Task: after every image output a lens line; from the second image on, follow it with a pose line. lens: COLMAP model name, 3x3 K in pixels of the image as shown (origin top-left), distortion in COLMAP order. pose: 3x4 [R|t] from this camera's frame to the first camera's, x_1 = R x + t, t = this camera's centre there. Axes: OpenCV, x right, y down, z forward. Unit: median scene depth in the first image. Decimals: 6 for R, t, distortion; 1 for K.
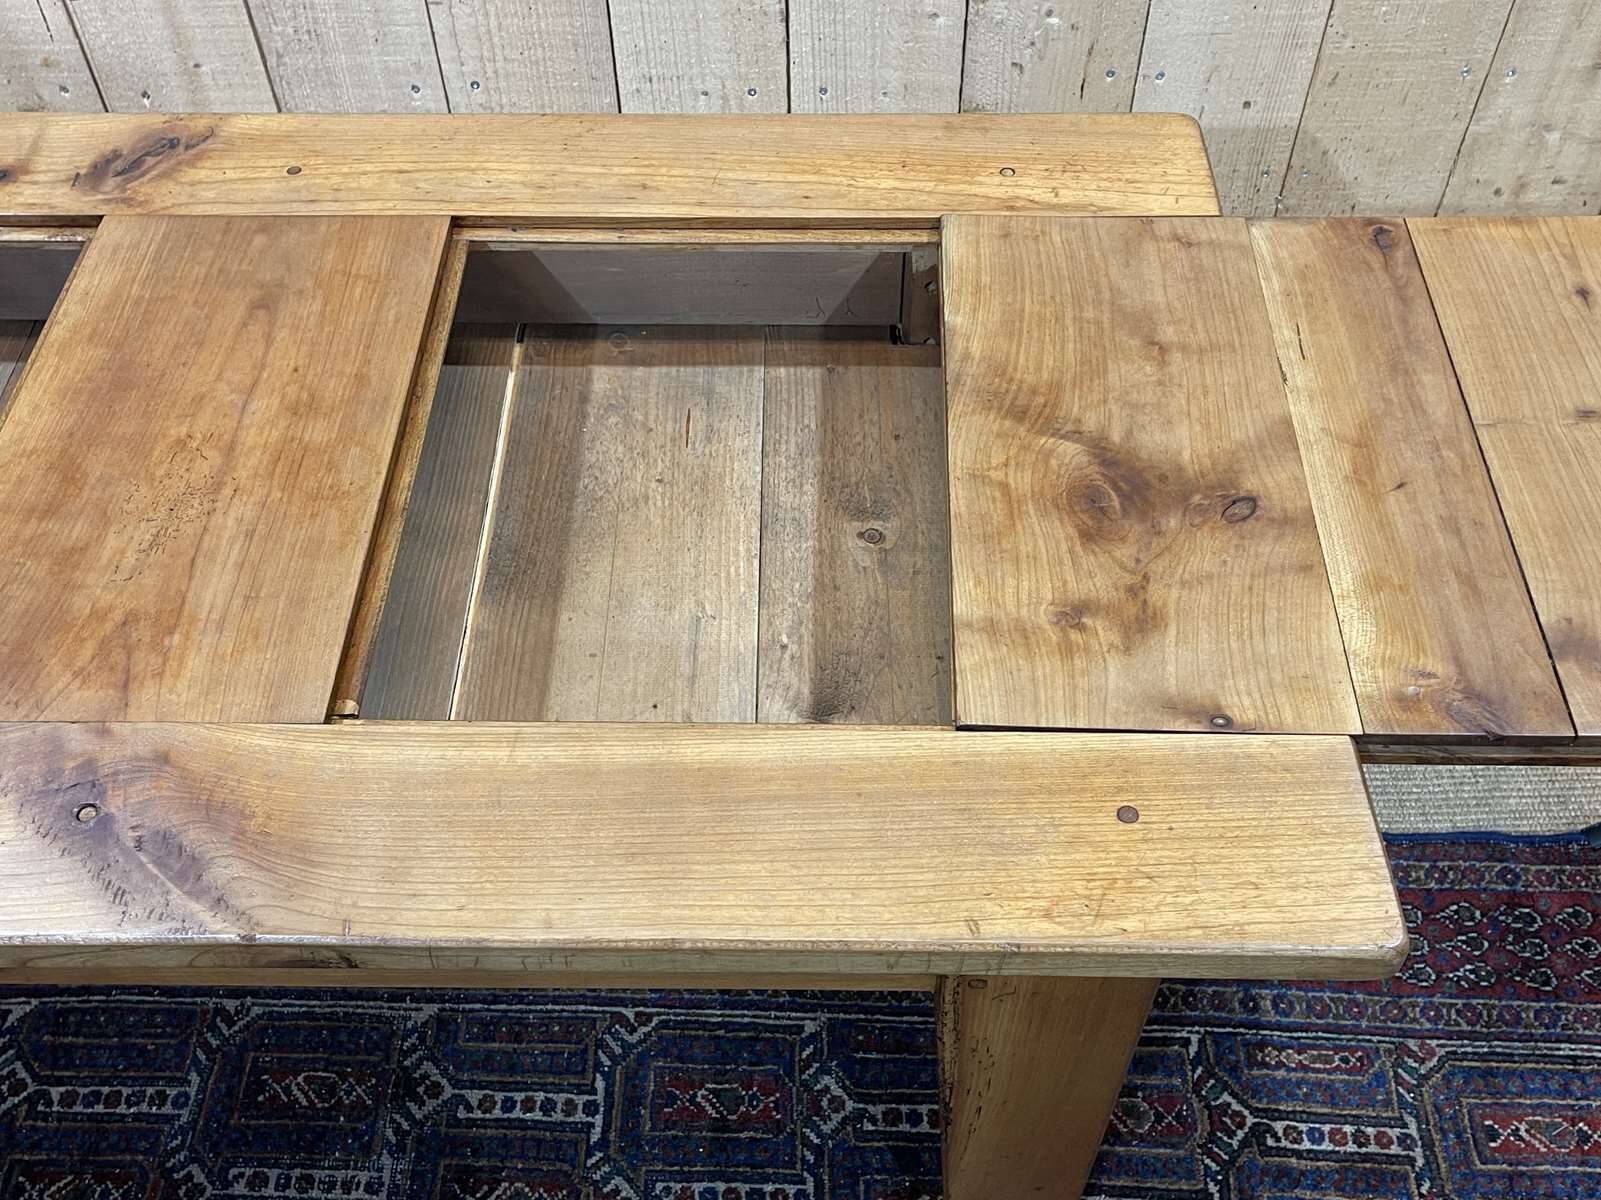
lens RADIAL K [[1608.7, 0, 792.0], [0, 1608.7, 607.7], [0, 0, 1]] dist [0.029796, -0.009786]
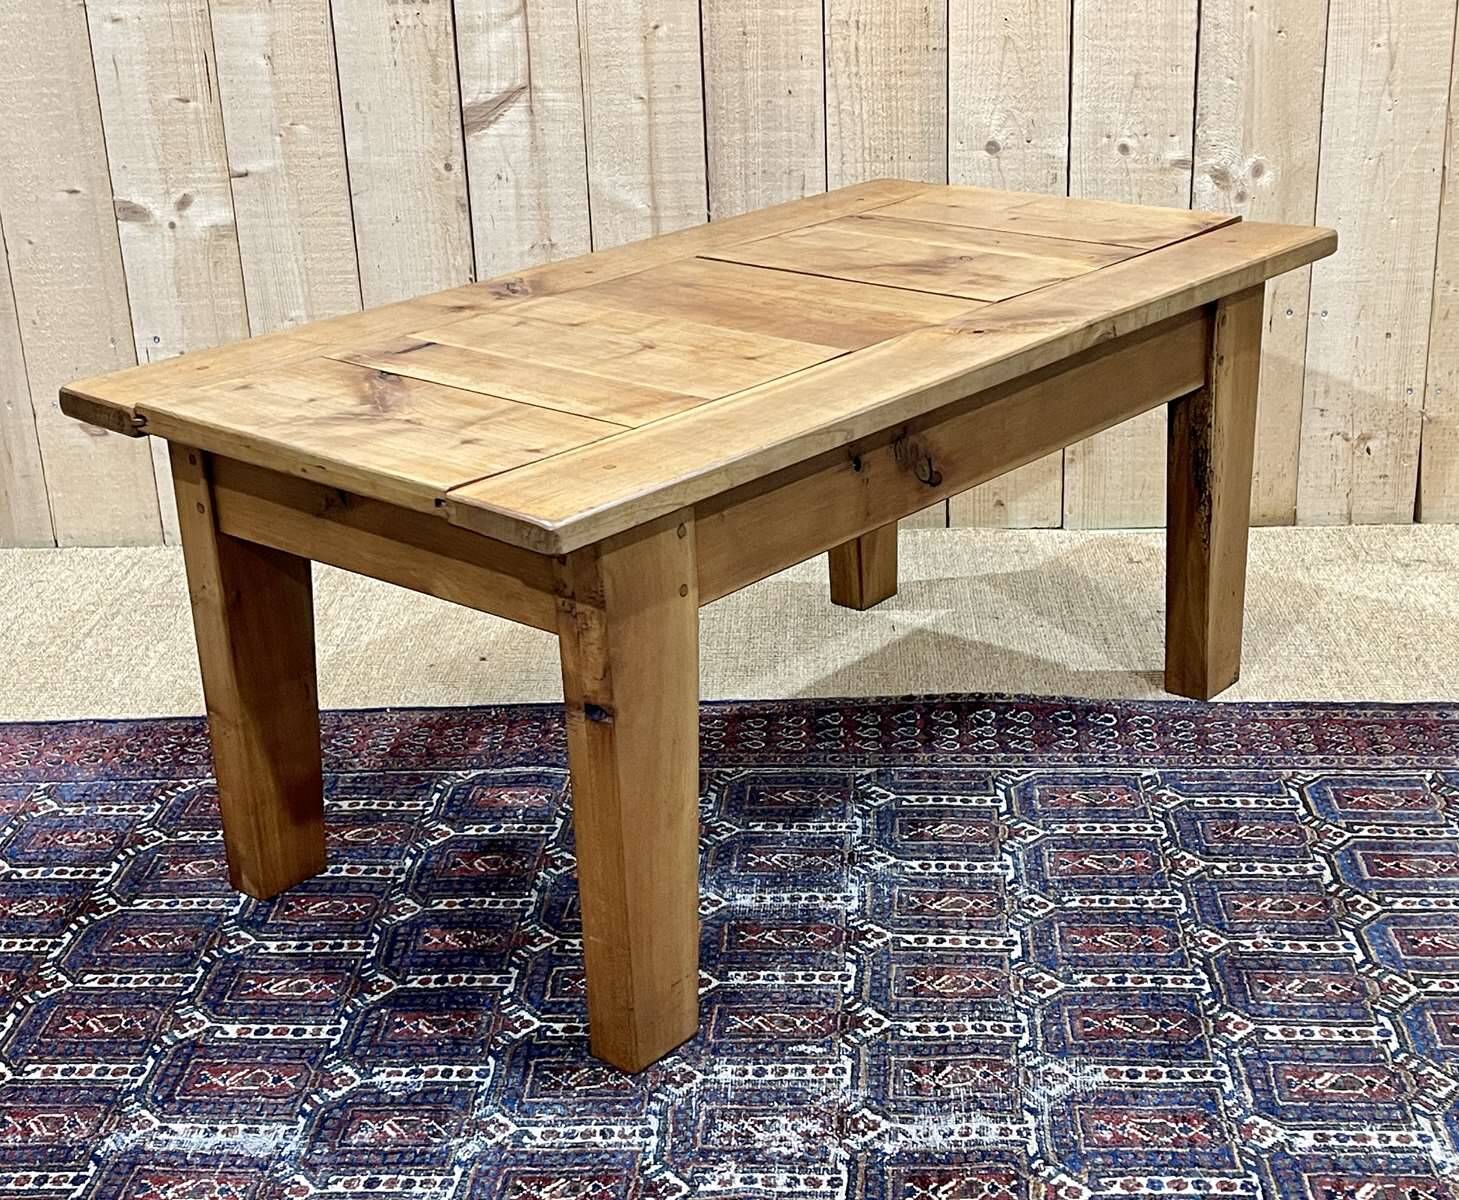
lens RADIAL K [[2121.0, 0, 735.9], [0, 2121.0, 610.2], [0, 0, 1]] dist [0.148840, -0.555341]
pose [[0.998664, -0.004379, -0.051482, -0.255801], [-0.021609, 0.869678, -0.493147, 1.088013], [0.046932, 0.493601, 0.868421, -0.712097]]
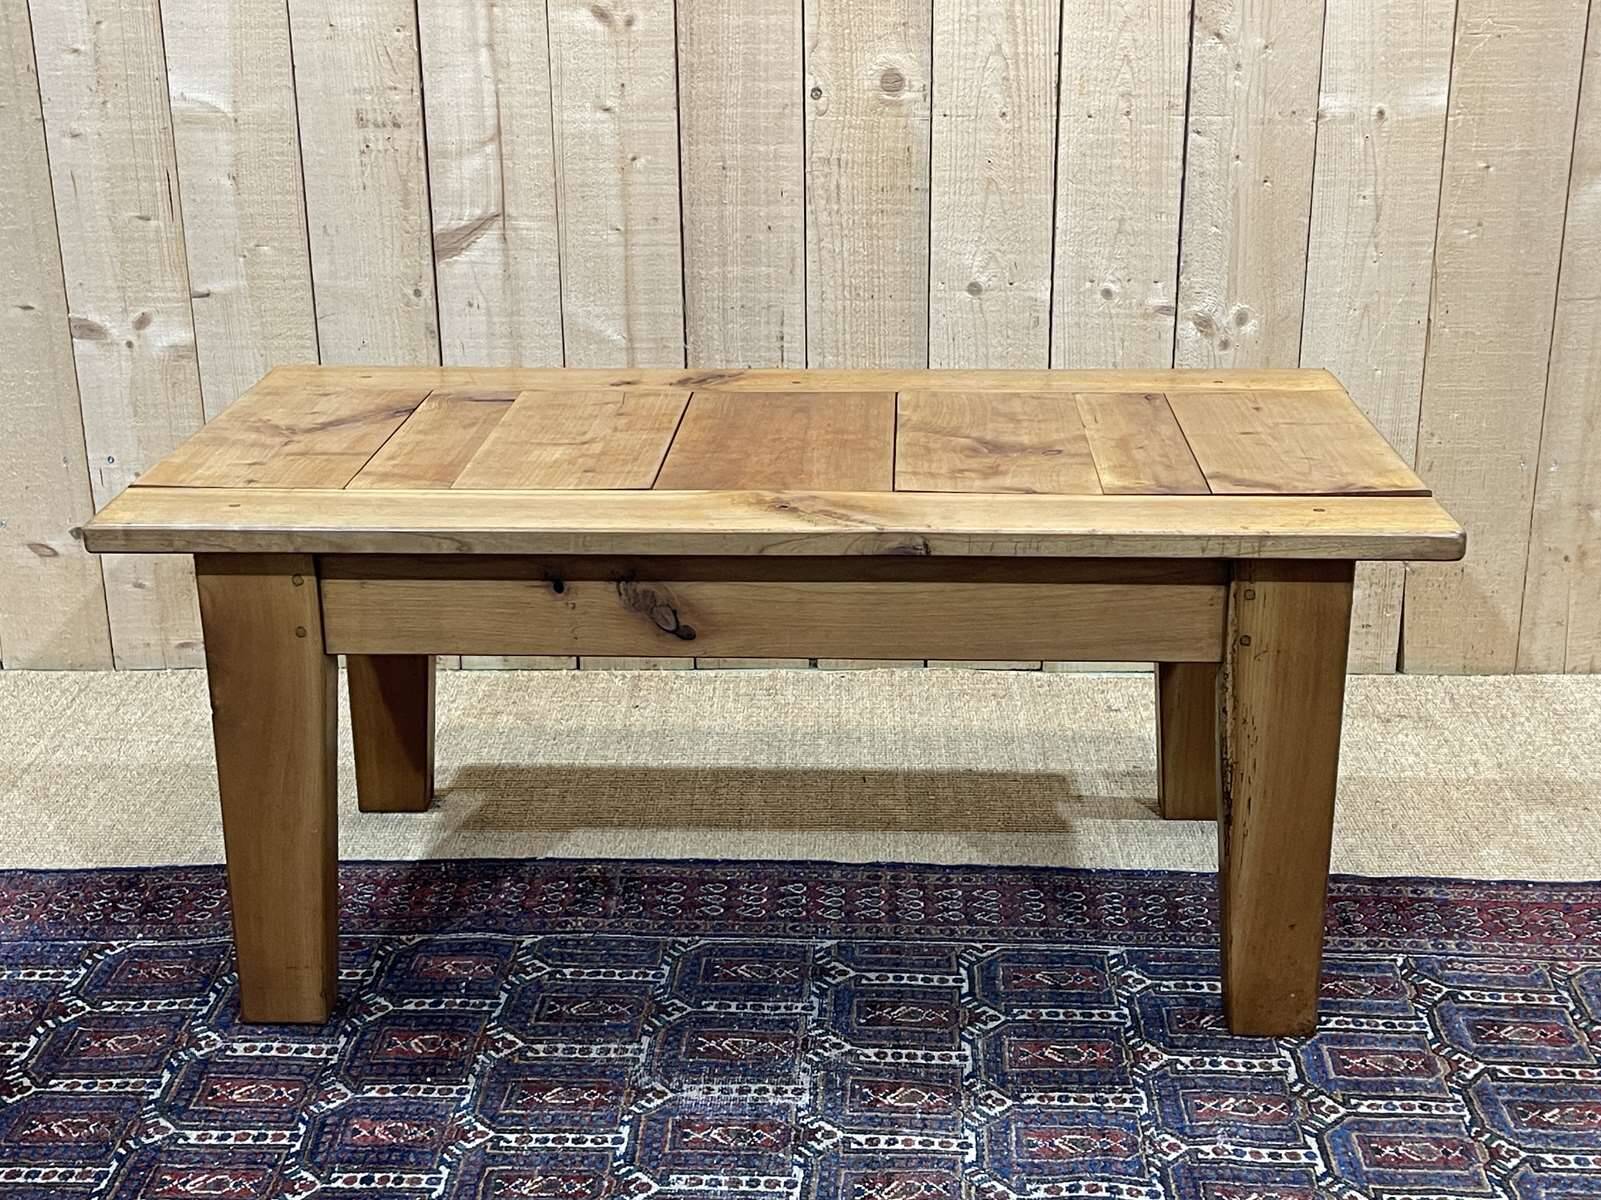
lens RADIAL K [[2153.0, 0, 812.2], [0, 2153.0, 606.5], [0, 0, 1]] dist [0.123740, -0.373170]
pose [[0.999712, 0.014294, -0.019258, -0.217879], [-0.022215, 0.854504, -0.518970, 0.991832], [0.009037, 0.519248, 0.854576, -0.731732]]
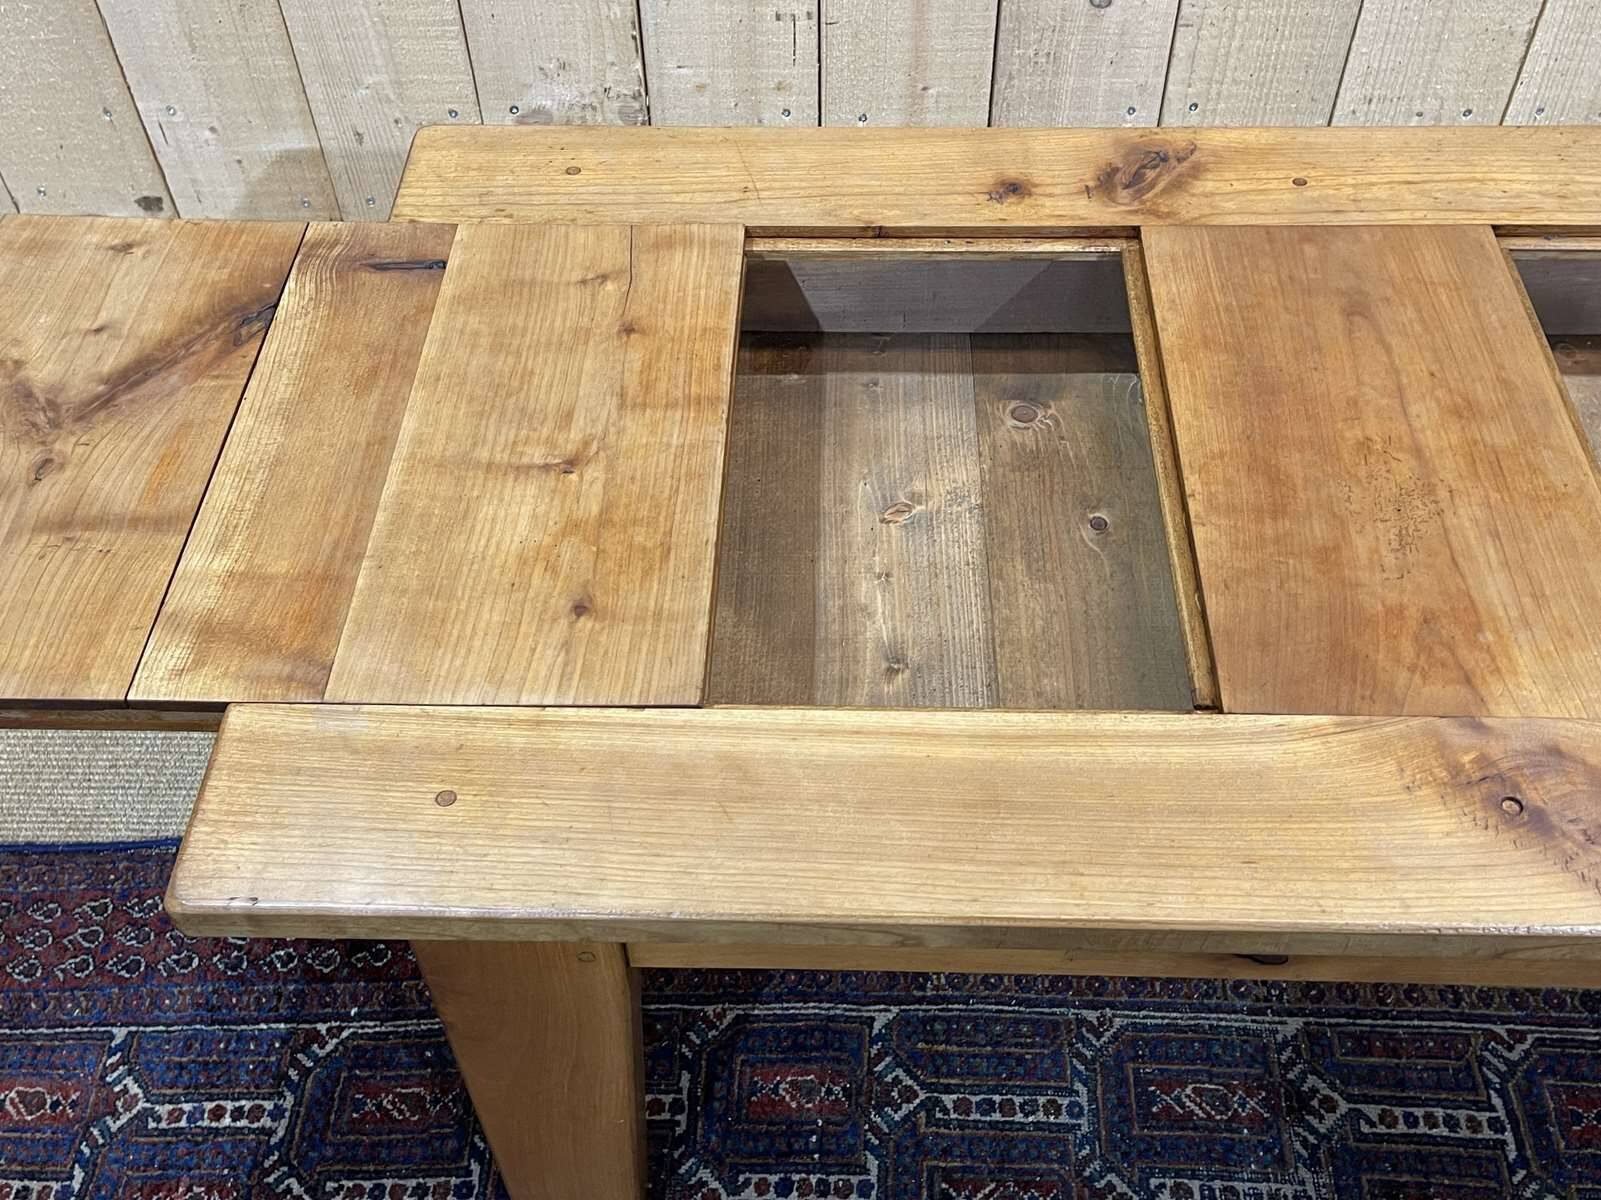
lens RADIAL K [[1607.5, 0, 801.5], [0, 1607.5, 614.5], [0, 0, 1]] dist [0.033312, -0.007764]
pose [[0.999943, 0.005942, -0.008884, -0.543426], [-0.006123, 0.999771, -0.020501, 0.019707], [0.008760, 0.020555, 0.999750, -0.005425]]
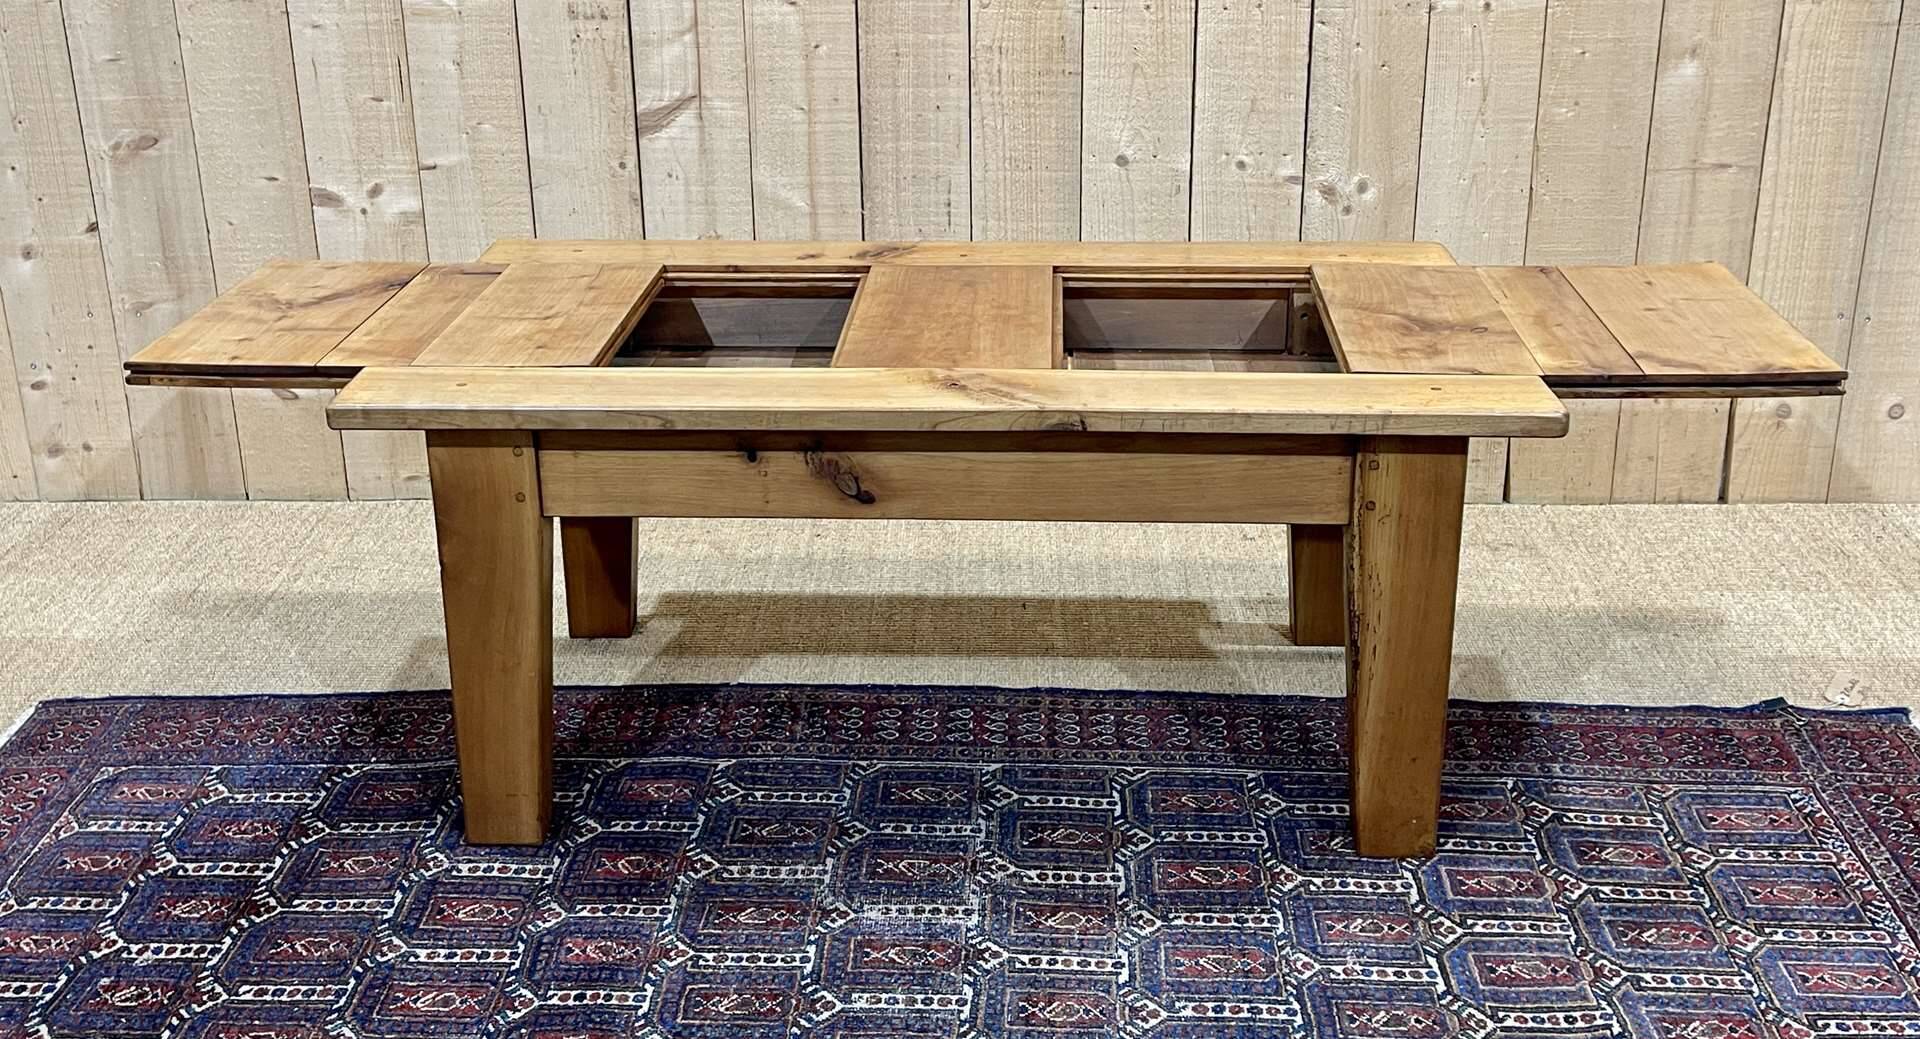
lens RADIAL K [[1943.1, 0, 961.8], [0, 1943.1, 359.7], [0, 0, 1]] dist [0.092416, -0.222859]
pose [[0.999647, 0.012667, -0.023367, -0.227678], [-0.023113, 0.848422, -0.528815, 0.927822], [0.013127, 0.529169, 0.848415, -0.776322]]
